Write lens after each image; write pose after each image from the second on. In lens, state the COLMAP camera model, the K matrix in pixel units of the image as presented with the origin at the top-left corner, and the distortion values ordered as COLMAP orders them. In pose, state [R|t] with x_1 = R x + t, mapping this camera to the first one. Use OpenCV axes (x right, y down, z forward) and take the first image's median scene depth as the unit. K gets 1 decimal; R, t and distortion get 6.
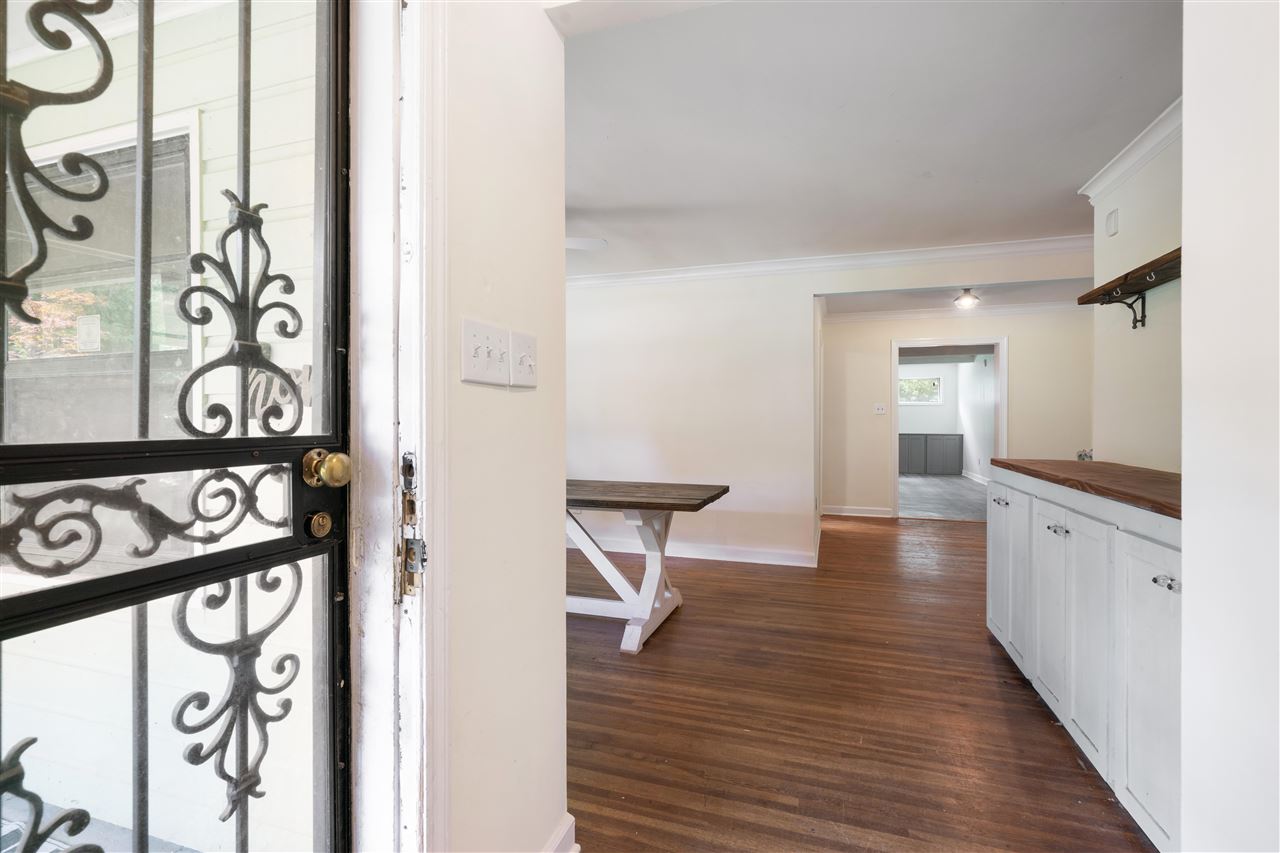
lens RADIAL K [[584.1, 0, 638.4], [0, 584.1, 424.7], [0, 0, 1]] dist [0.001380, 0.000872]
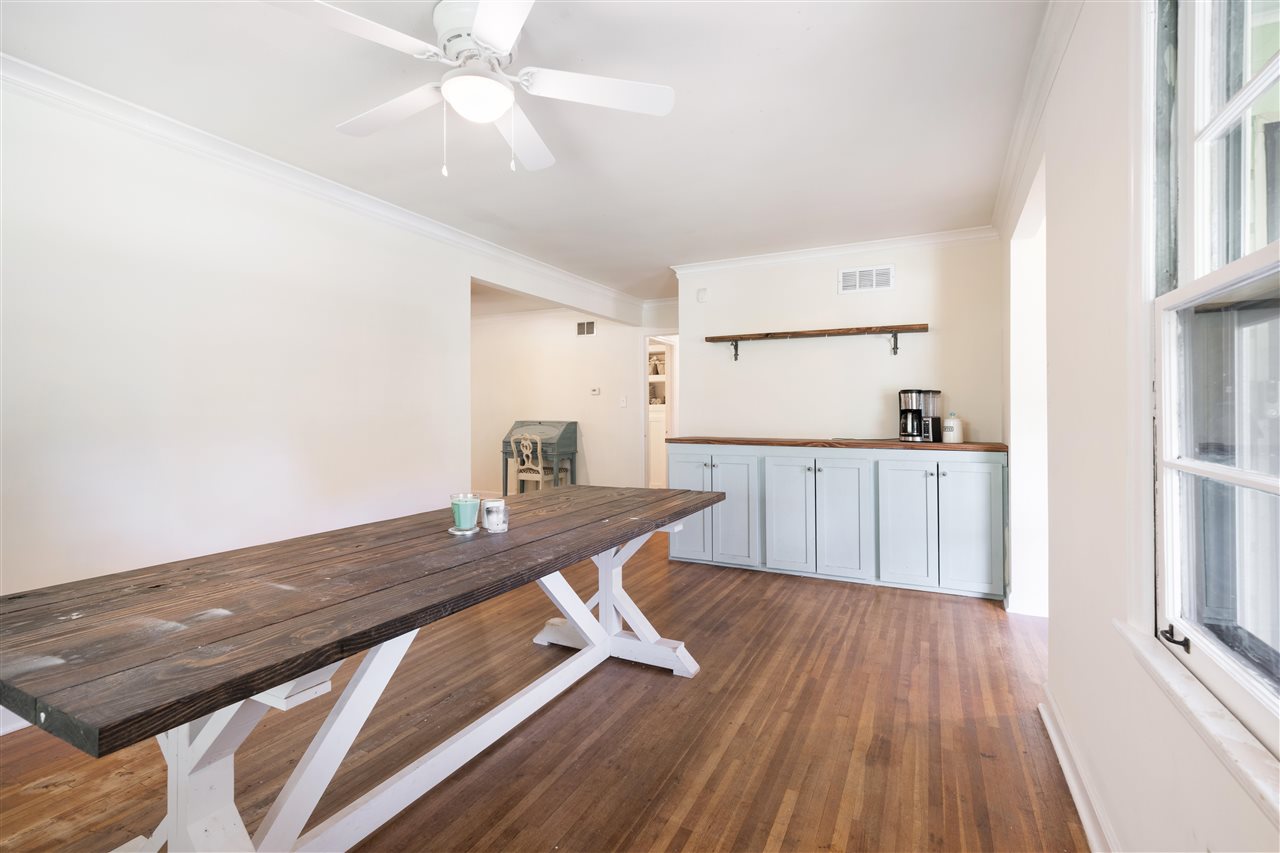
lens RADIAL K [[584.1, 0, 643.1], [0, 584.1, 416.9], [0, 0, 1]] dist [0.001380, 0.000872]
pose [[0.141256, -0.004476, 0.989963, -1.267037], [0.012066, 0.999923, 0.002799, 0.002178], [-0.989900, 0.011549, 0.141299, 1.344468]]
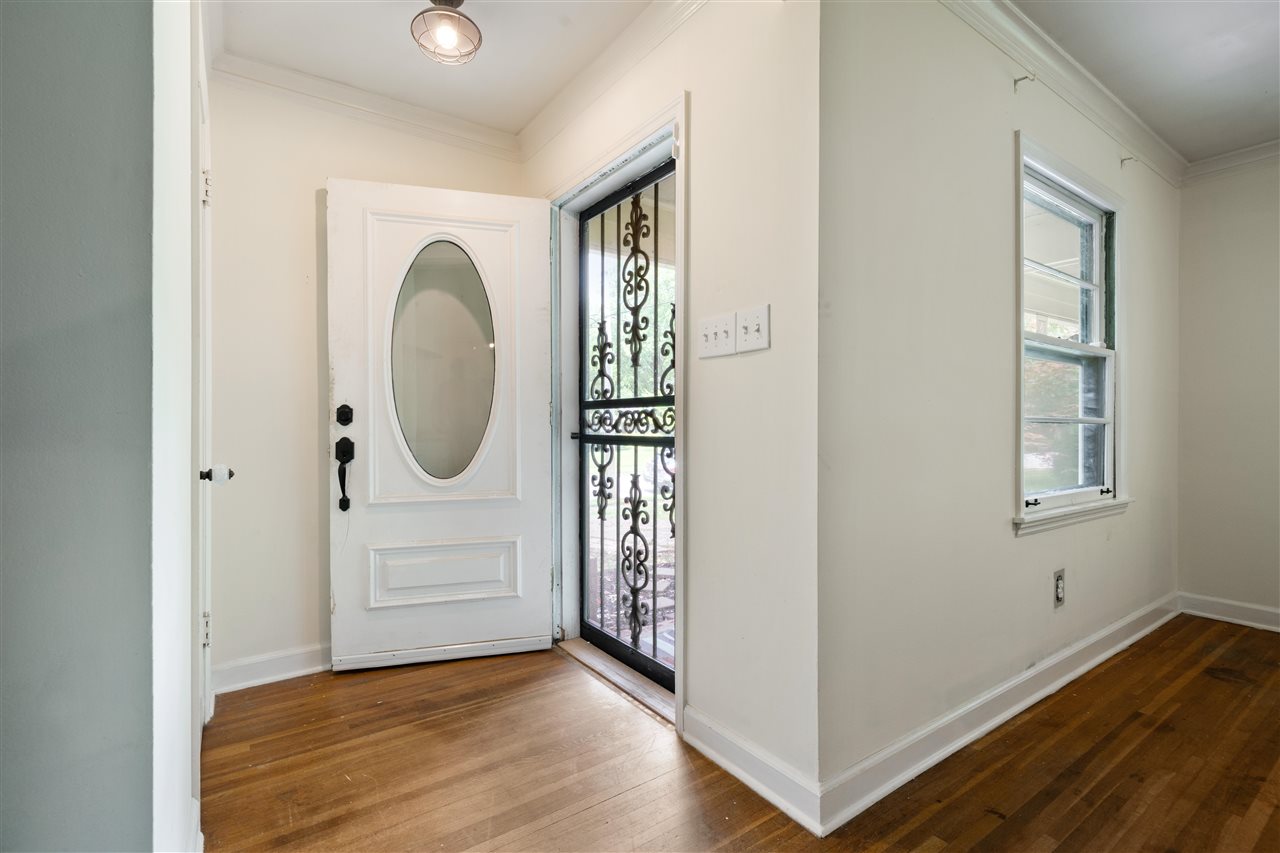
lens RADIAL K [[584.1, 0, 630.2], [0, 584.1, 426.5], [0, 0, 1]] dist [0.001380, 0.000872]
pose [[-0.611679, 0.000405, -0.791106, 0.623636], [-0.007457, 0.999952, 0.006278, 0.060638], [0.791071, 0.009739, -0.611647, 1.016803]]
